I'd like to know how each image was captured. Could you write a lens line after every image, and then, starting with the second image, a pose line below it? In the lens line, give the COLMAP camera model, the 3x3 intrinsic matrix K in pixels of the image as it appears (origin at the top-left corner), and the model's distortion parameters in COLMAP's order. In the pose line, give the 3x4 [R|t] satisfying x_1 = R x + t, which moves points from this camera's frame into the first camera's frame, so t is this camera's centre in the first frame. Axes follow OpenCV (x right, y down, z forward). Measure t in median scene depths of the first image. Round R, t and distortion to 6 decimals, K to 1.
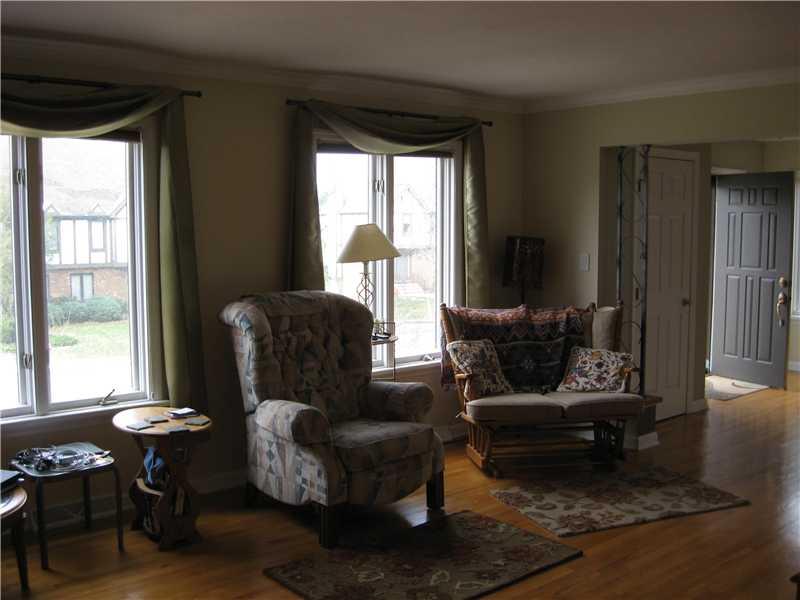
lens RADIAL K [[839.6, 0, 394.9], [0, 839.6, 300.9], [0, 0, 1]] dist [-0.146820, 0.113685]
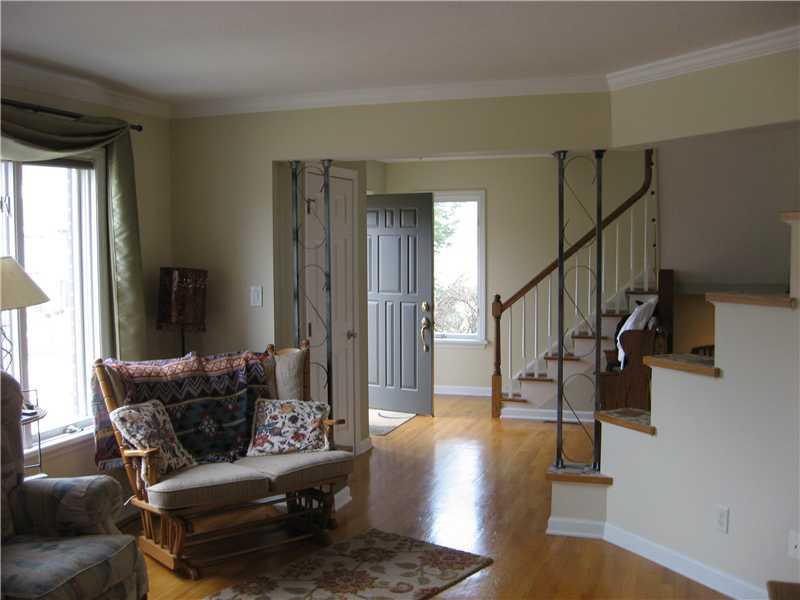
lens RADIAL K [[839.6, 0, 394.9], [0, 839.6, 300.9], [0, 0, 1]] dist [-0.146820, 0.113685]
pose [[0.858620, -0.037356, 0.511250, -0.091535], [0.049689, 0.998710, -0.010477, -0.027883], [-0.510199, 0.034399, 0.859368, 0.211189]]
